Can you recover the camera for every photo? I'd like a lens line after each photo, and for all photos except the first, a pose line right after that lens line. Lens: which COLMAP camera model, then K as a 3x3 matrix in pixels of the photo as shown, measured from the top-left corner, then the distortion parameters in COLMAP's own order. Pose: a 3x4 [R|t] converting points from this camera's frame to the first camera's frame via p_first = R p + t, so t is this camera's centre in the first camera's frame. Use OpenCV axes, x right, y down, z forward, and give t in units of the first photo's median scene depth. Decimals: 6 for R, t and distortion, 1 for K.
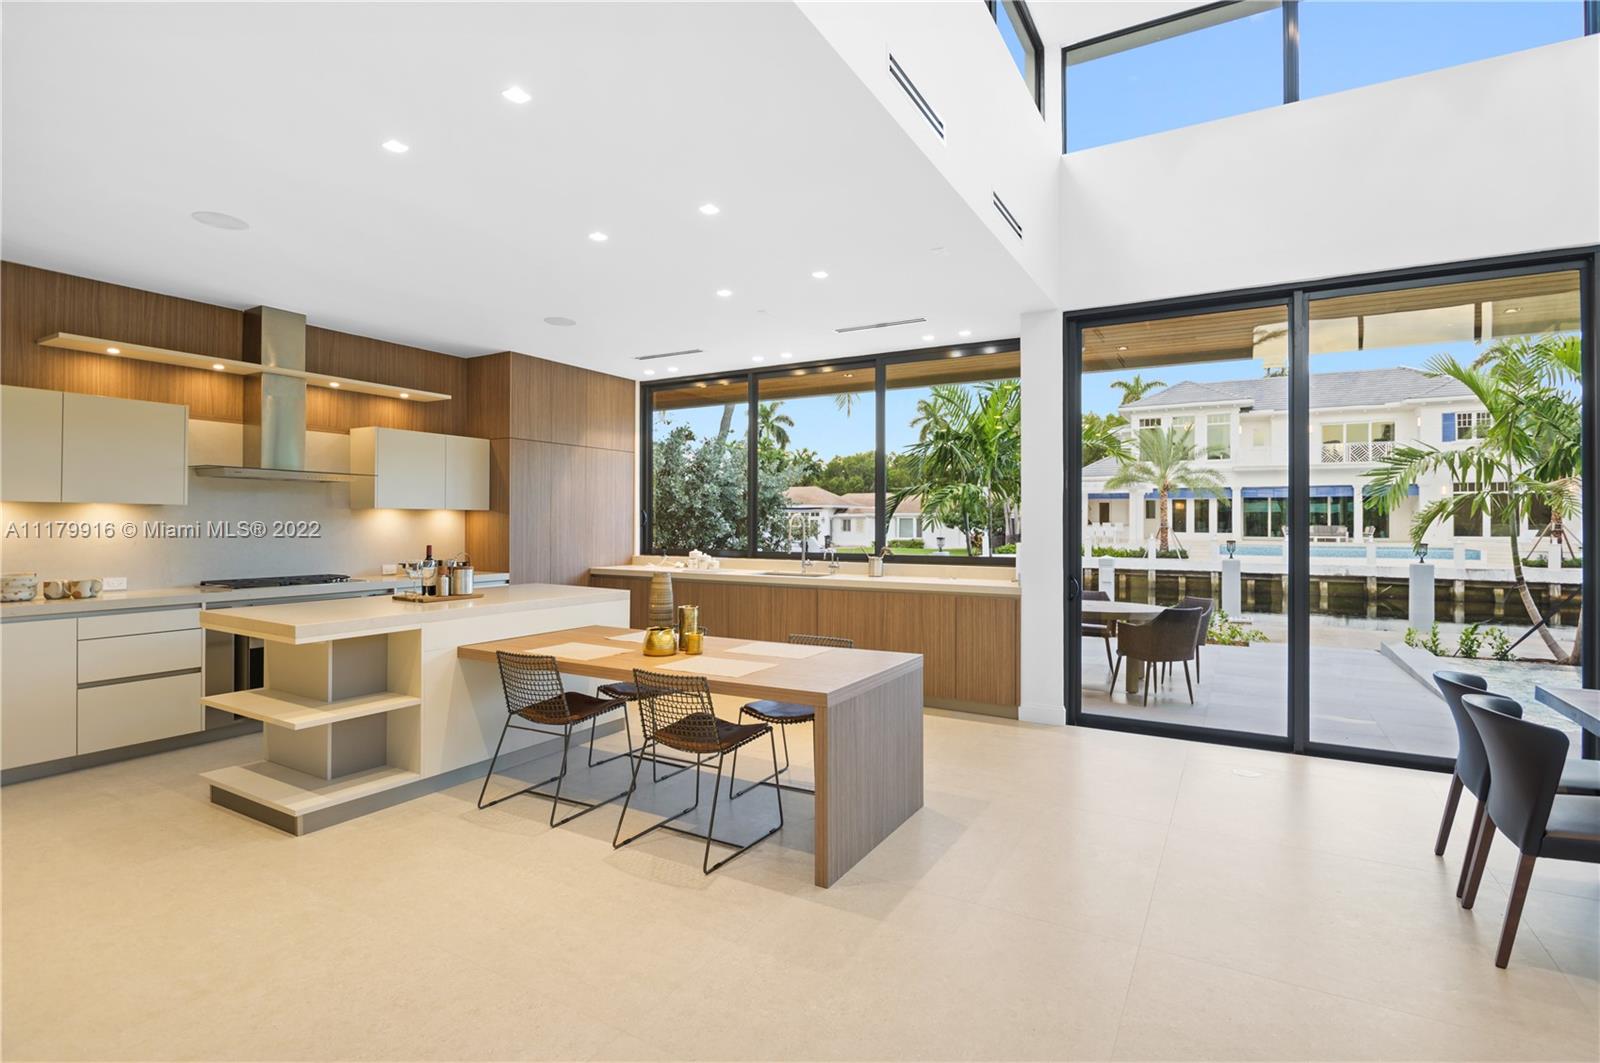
lens RADIAL K [[748.5, 0, 807.5], [0, 748.5, 519.3], [0, 0, 1]] dist [-0.010720, -0.000215]
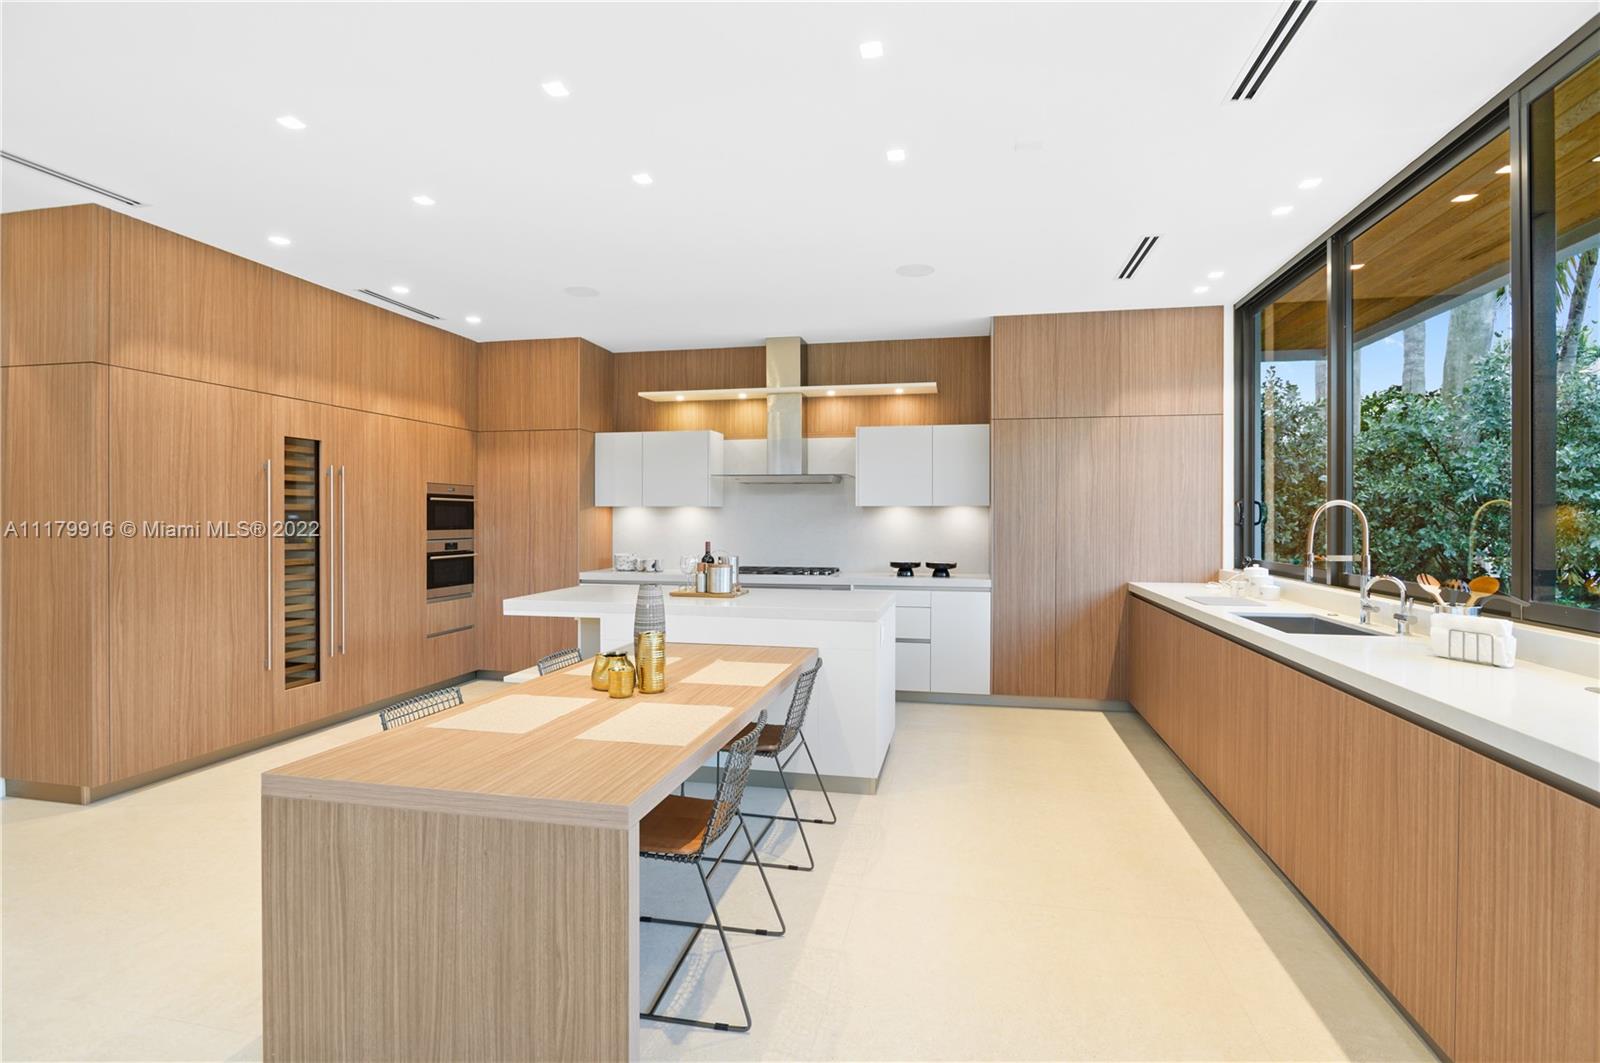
lens RADIAL K [[769.9, 0, 797.8], [0, 769.9, 523.5], [0, 0, 1]] dist [-0.003706, -0.000606]
pose [[0.319584, 0.001757, -0.947556, 0.393577], [0.005132, 0.999980, 0.003585, 0.004579], [0.947544, -0.006009, 0.319568, 0.571461]]
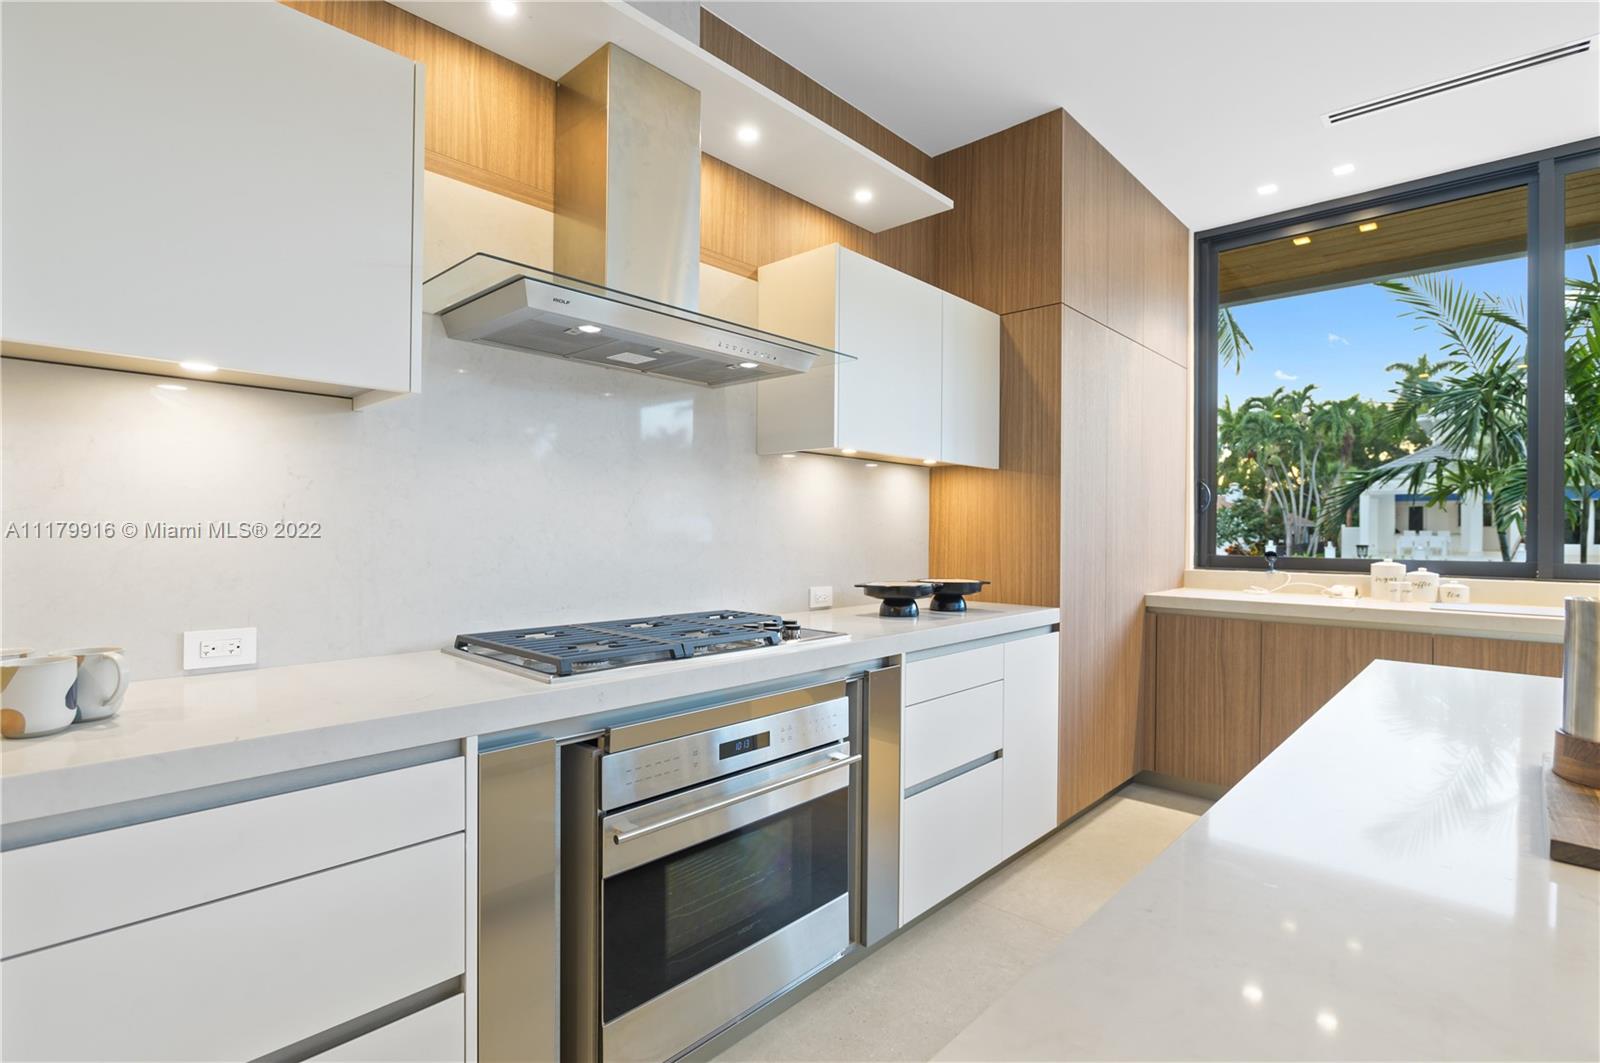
lens RADIAL K [[749.9, 0, 811.8], [0, 749.9, 534.6], [0, 0, 1]] dist [-0.014359, -0.000174]
pose [[0.974000, 0.004009, -0.226512, -0.487921], [-0.002251, 0.999965, 0.008018, 0.027575], [0.226536, -0.007299, 0.973975, 0.590905]]
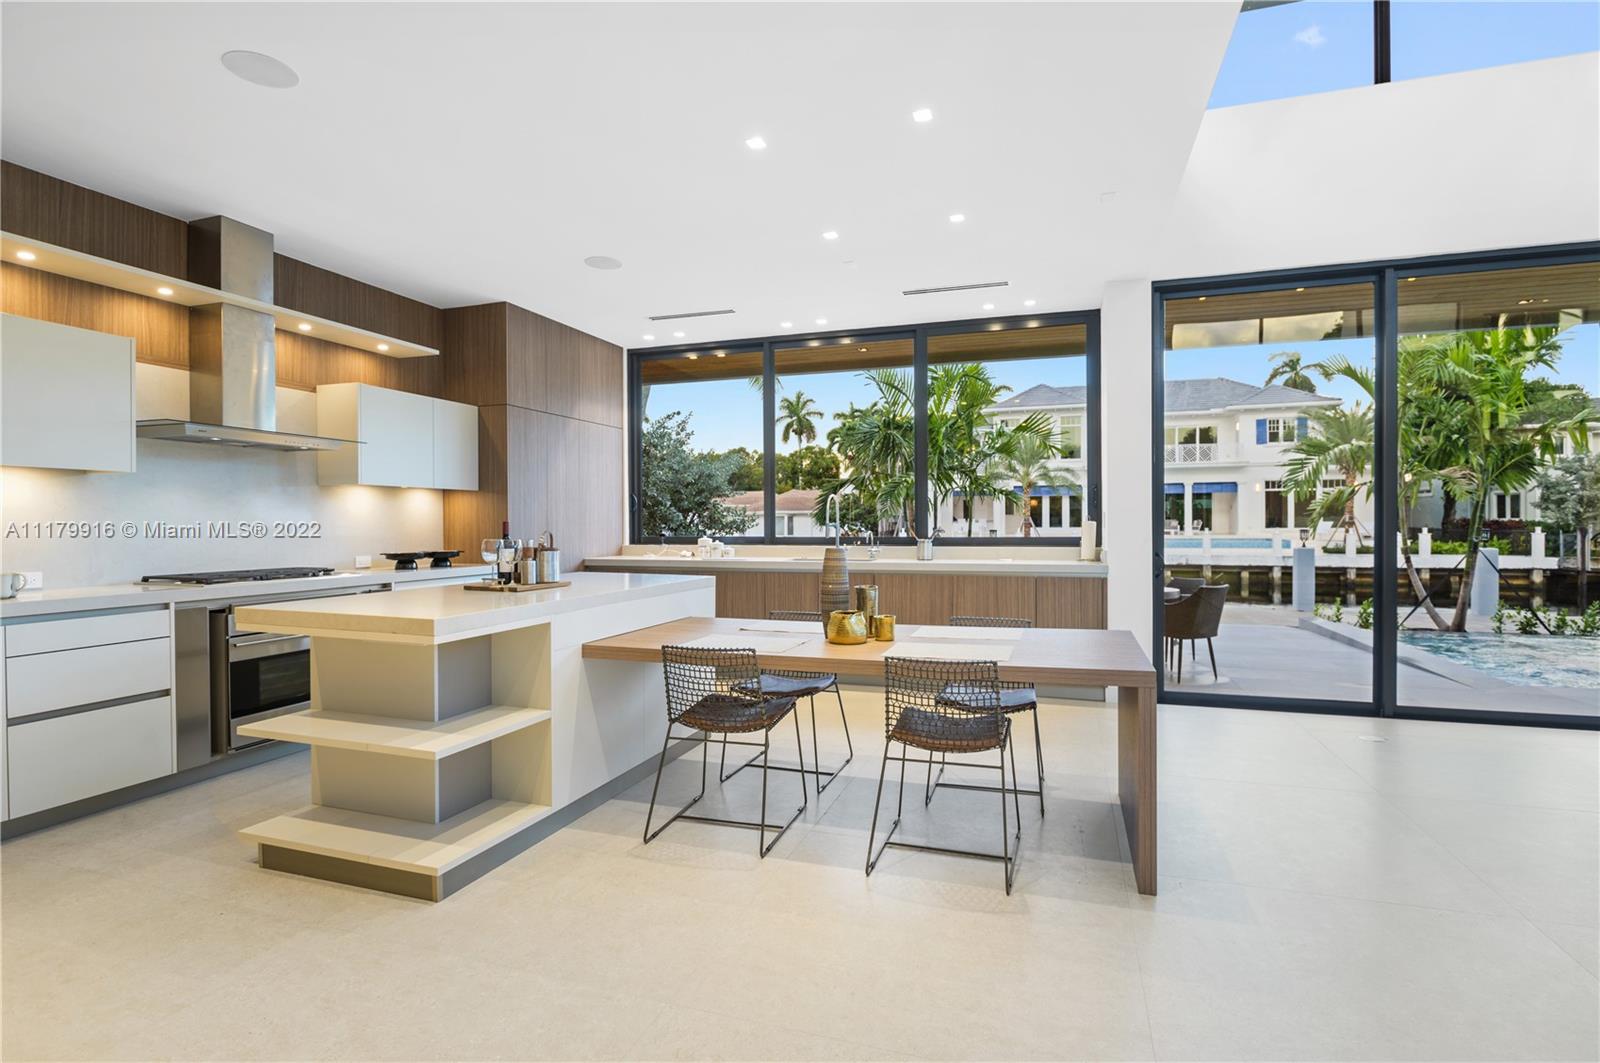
lens RADIAL K [[753.1, 0, 804.0], [0, 753.1, 529.8], [0, 0, 1]] dist [-0.011040, 0.000402]
pose [[0.980995, -0.009780, 0.193787, -0.259144], [0.007180, 0.999875, 0.014114, 0.025518], [-0.193901, -0.012454, 0.980942, 0.109215]]
